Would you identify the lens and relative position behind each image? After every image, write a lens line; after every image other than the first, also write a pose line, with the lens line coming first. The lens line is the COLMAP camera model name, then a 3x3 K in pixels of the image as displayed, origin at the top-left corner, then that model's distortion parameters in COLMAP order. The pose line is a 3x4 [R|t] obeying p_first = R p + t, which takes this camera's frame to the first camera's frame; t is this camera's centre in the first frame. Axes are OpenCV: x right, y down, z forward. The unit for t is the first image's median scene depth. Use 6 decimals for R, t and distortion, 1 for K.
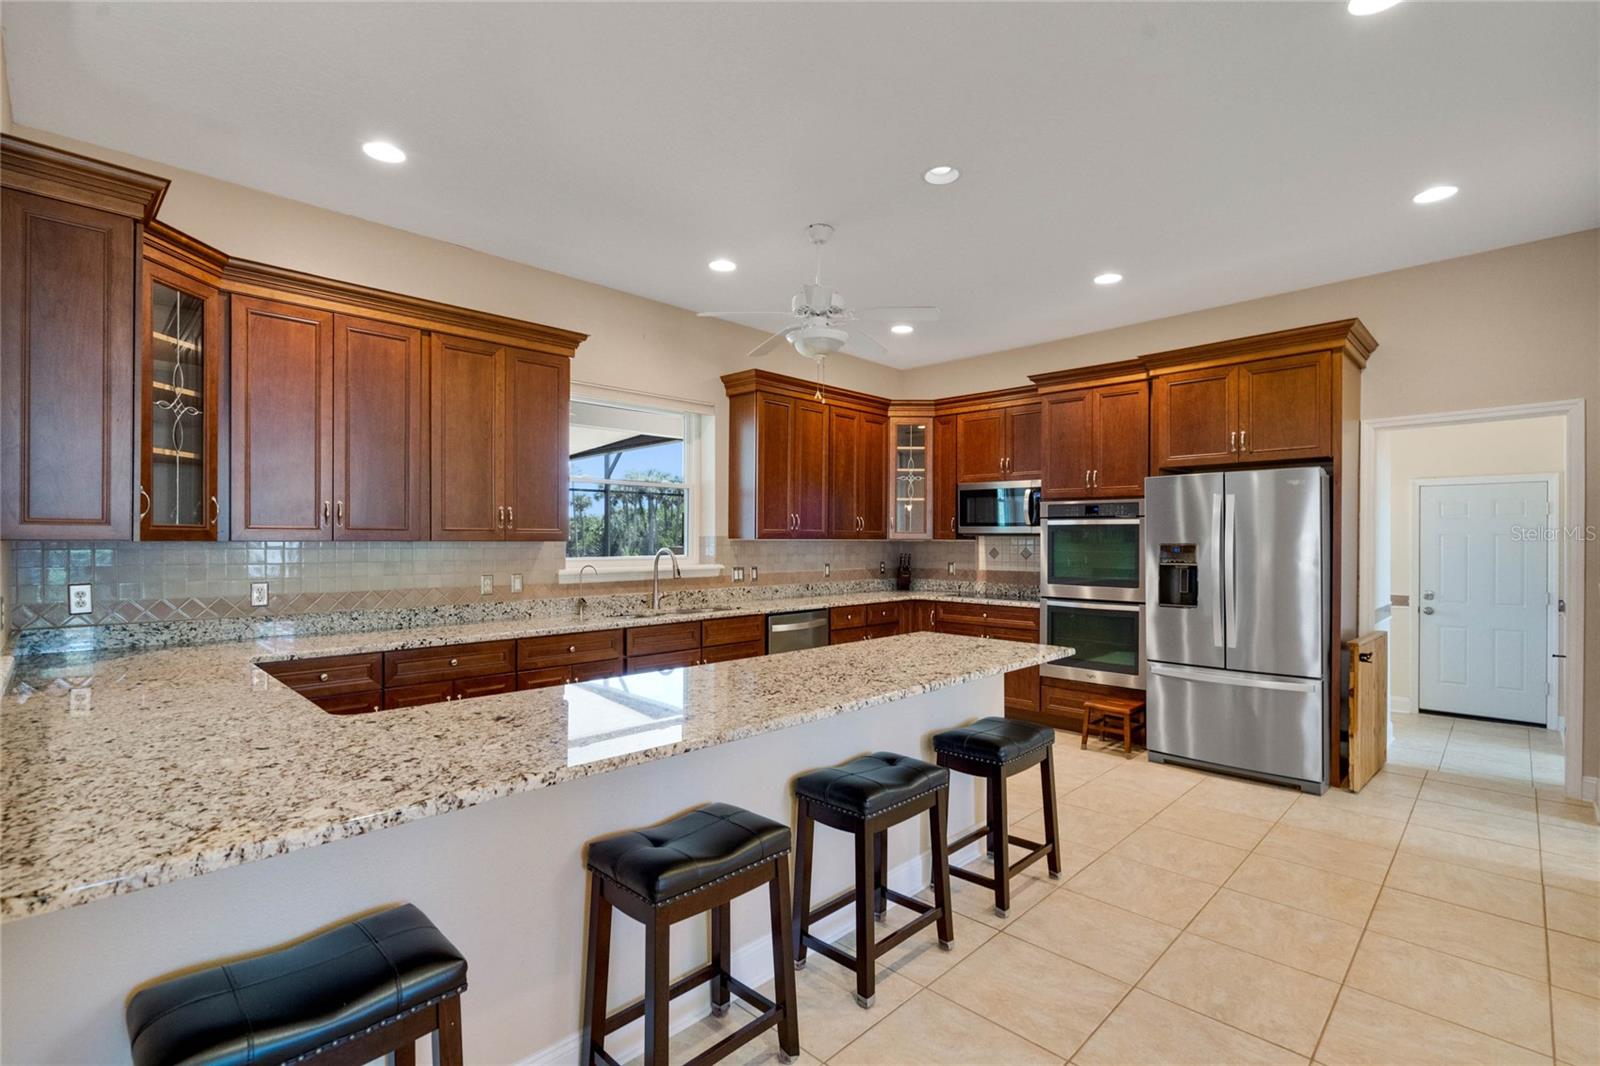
lens RADIAL K [[735.4, 0, 805.1], [0, 735.4, 543.2], [0, 0, 1]] dist [-0.005180, 0.002802]
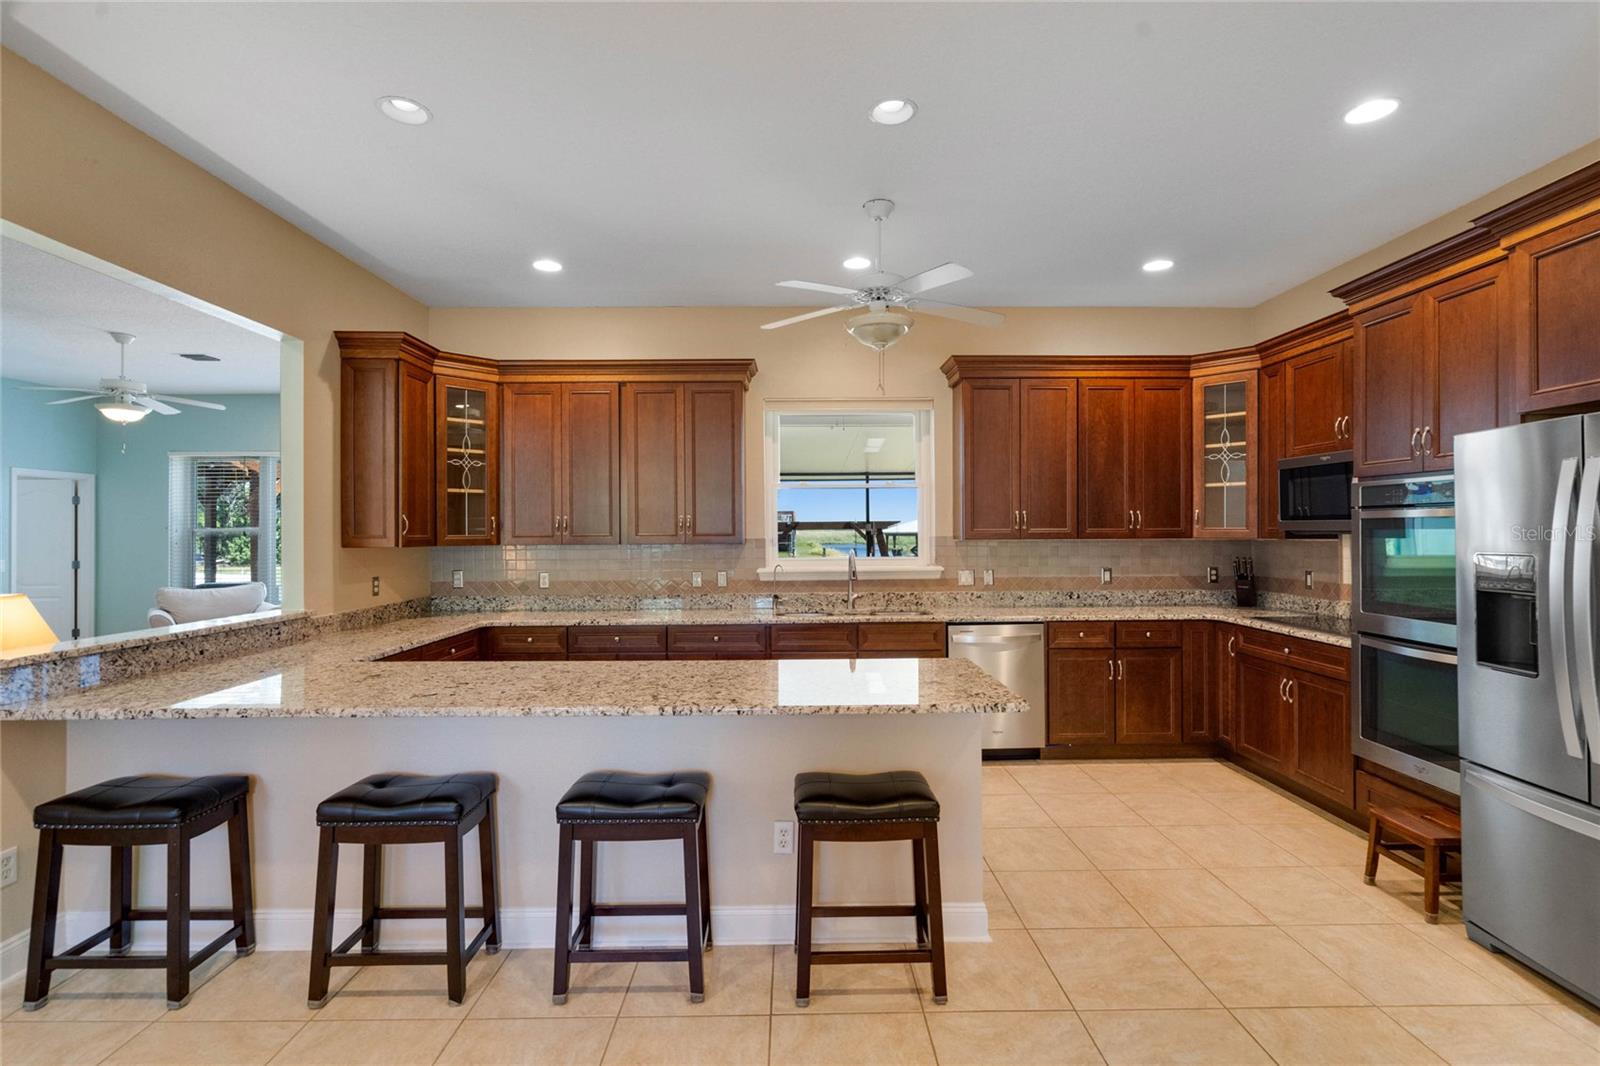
lens RADIAL K [[735.4, 0, 805.6], [0, 735.4, 533.7], [0, 0, 1]] dist [-0.005180, 0.002802]
pose [[0.708950, -0.004286, -0.705245, 0.440647], [0.004202, 0.999989, -0.001853, -0.012525], [0.705246, -0.001650, 0.708961, 0.210822]]
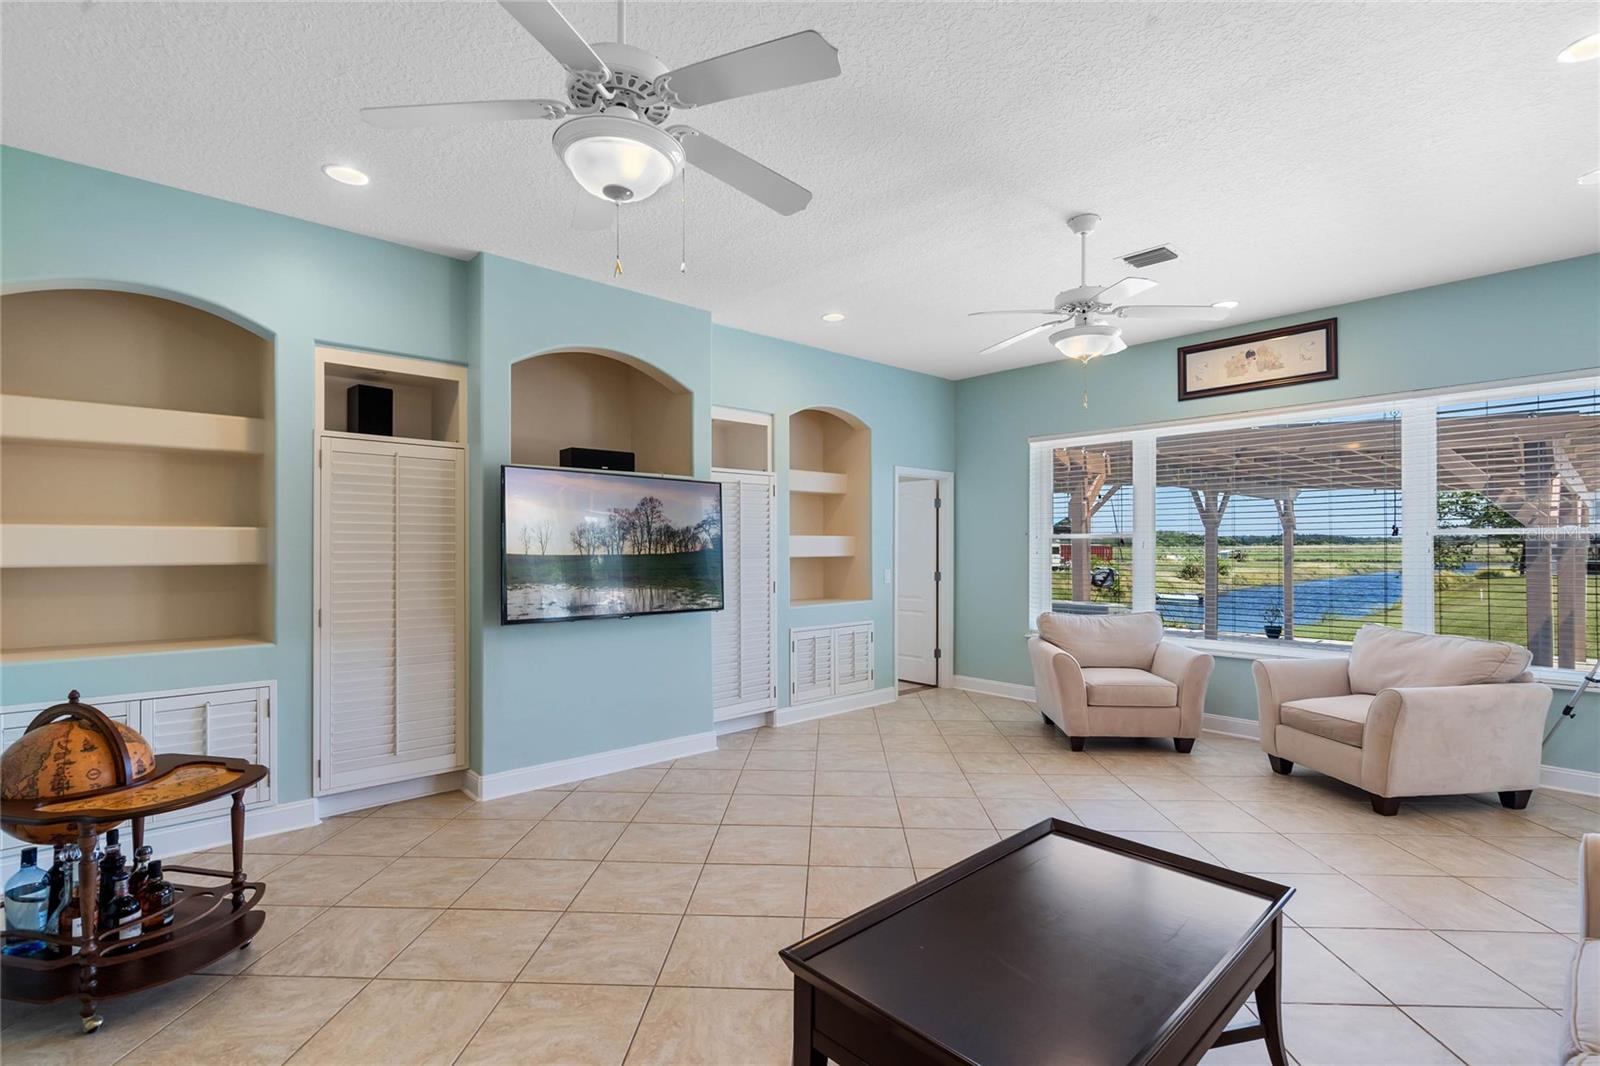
lens RADIAL K [[735.4, 0, 821.2], [0, 735.4, 539.0], [0, 0, 1]] dist [-0.005180, 0.002802]
pose [[-0.045733, -0.008110, -0.998921, -0.345103], [-0.006604, 0.999948, -0.007816, -0.011797], [0.998932, 0.006240, -0.045784, 0.064778]]
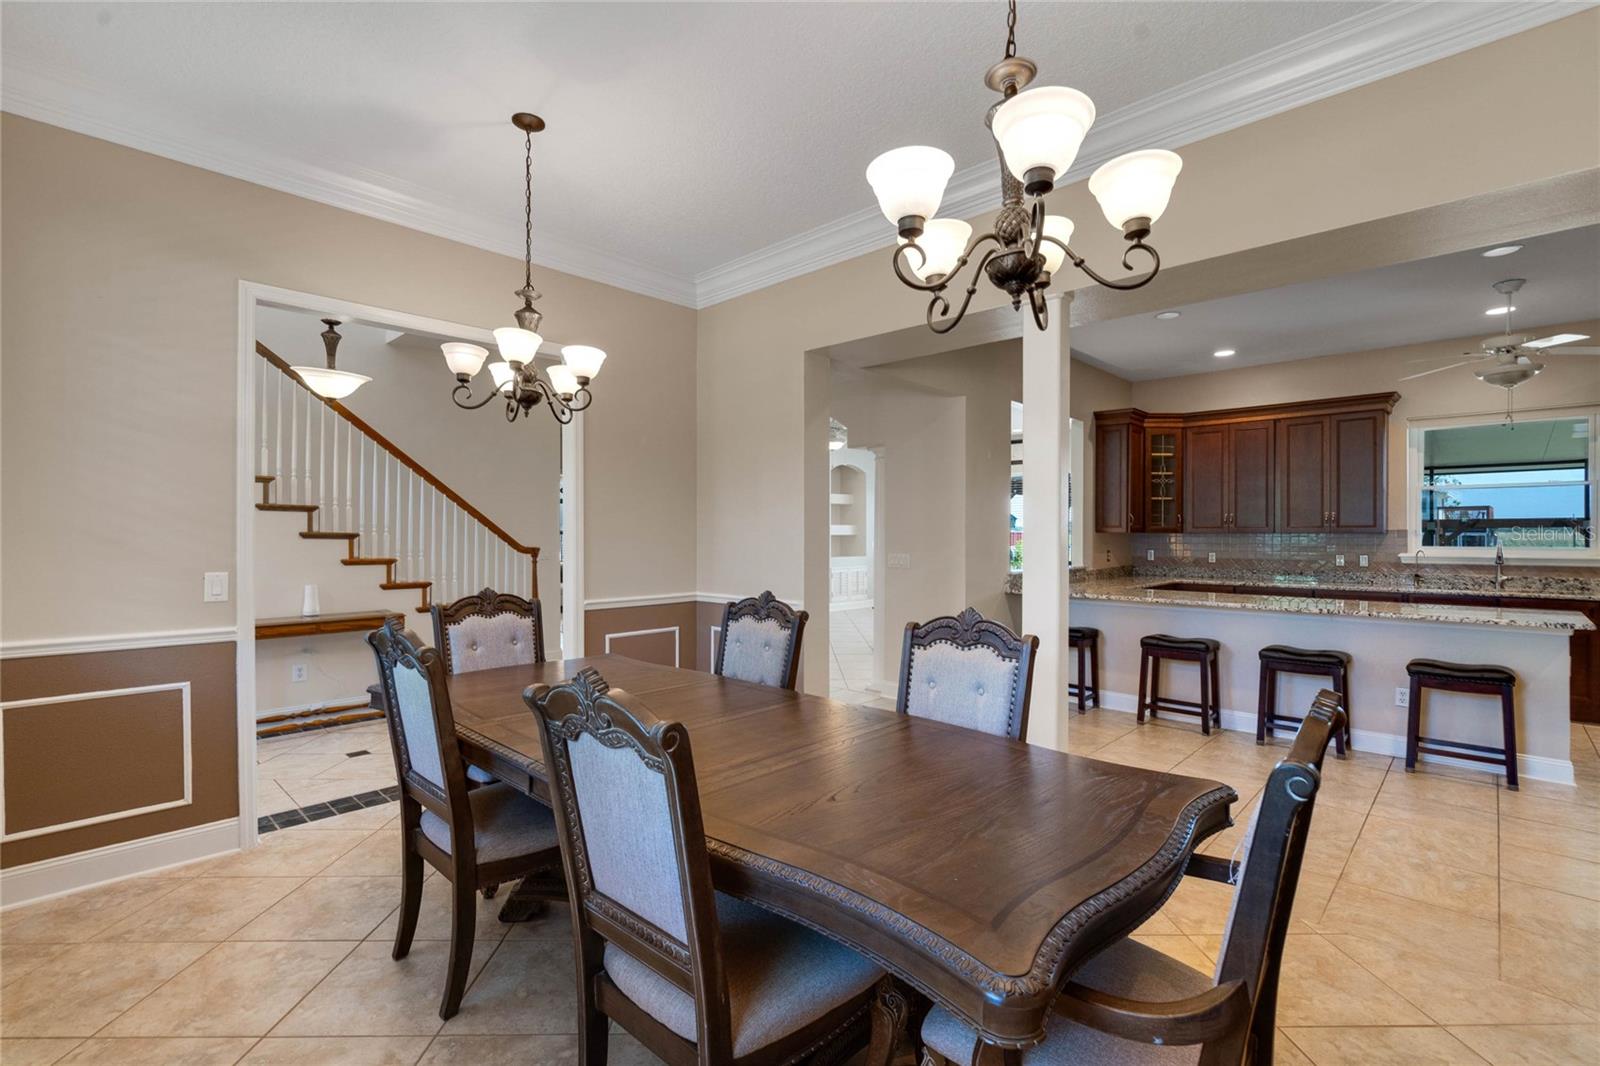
lens RADIAL K [[735.4, 0, 793.2], [0, 735.4, 533.4], [0, 0, 1]] dist [-0.005180, 0.002802]
pose [[0.005310, -0.001255, -0.999985, 0.929280], [-0.005926, 0.999982, -0.001286, 0.005354], [0.999968, 0.005932, 0.005302, -0.163445]]
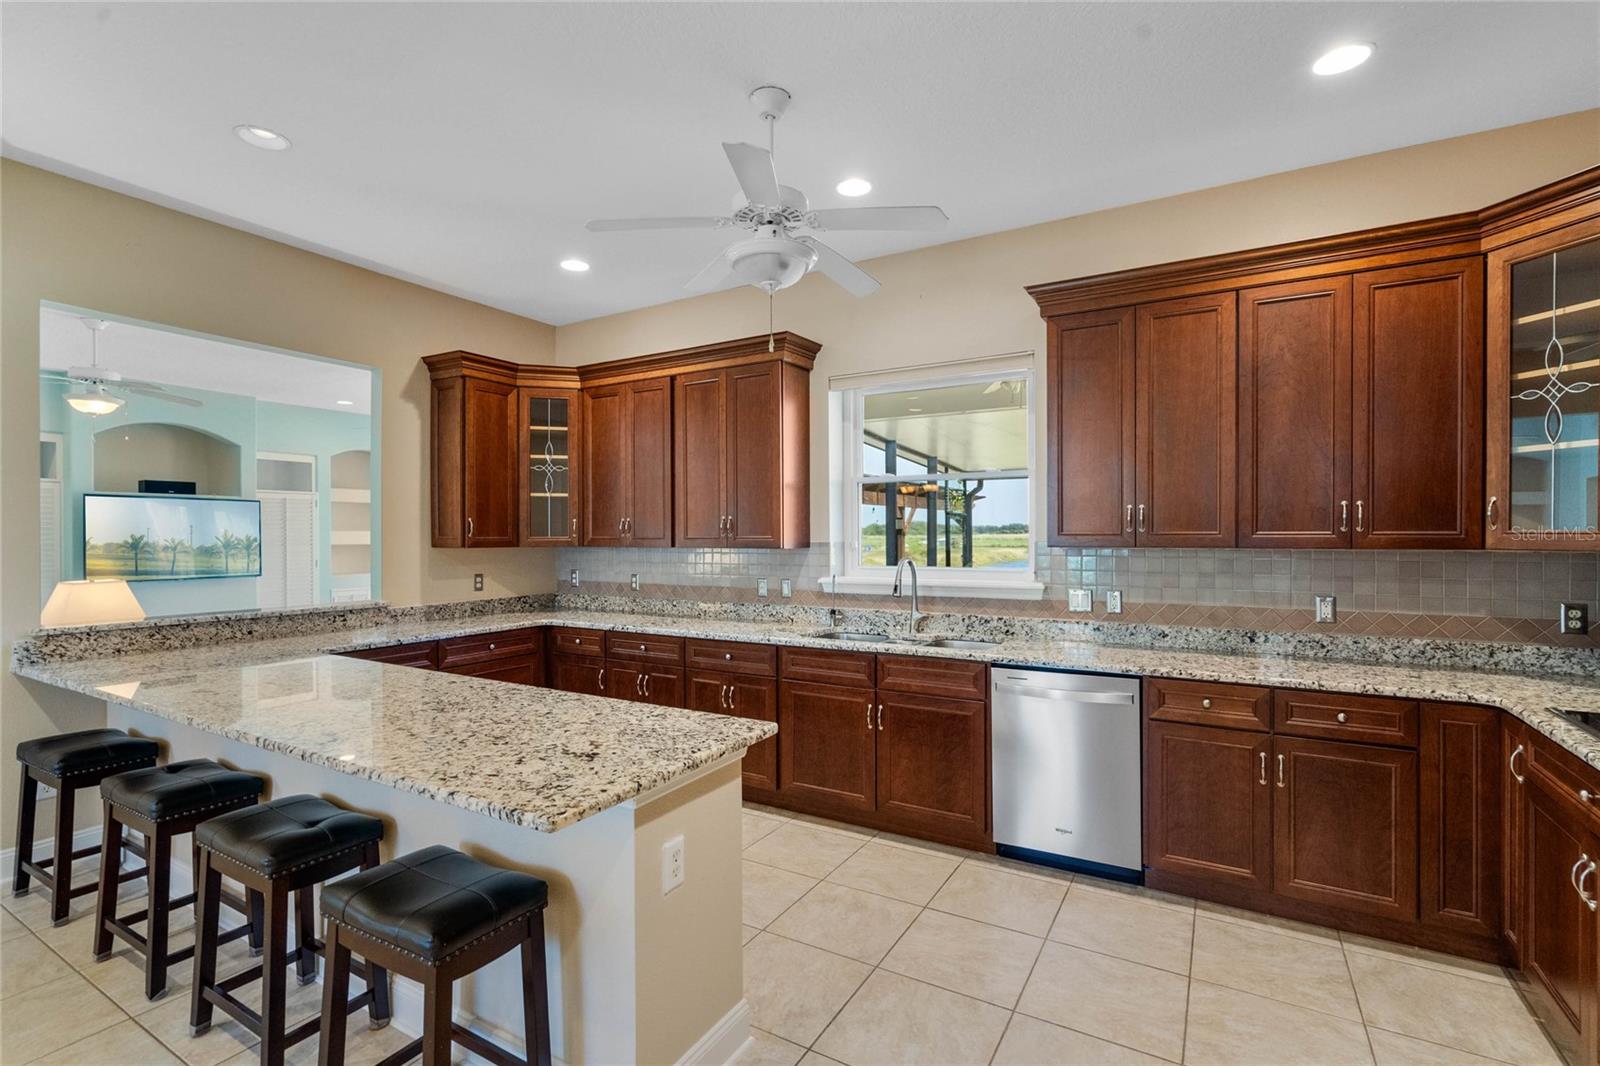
lens RADIAL K [[735.4, 0, 802.1], [0, 735.4, 539.1], [0, 0, 1]] dist [-0.005180, 0.002802]
pose [[0.239781, 0.003726, -0.970820, 0.507253], [-0.000874, 0.999993, 0.003622, -0.014911], [0.970827, -0.000020, 0.239782, 0.635828]]
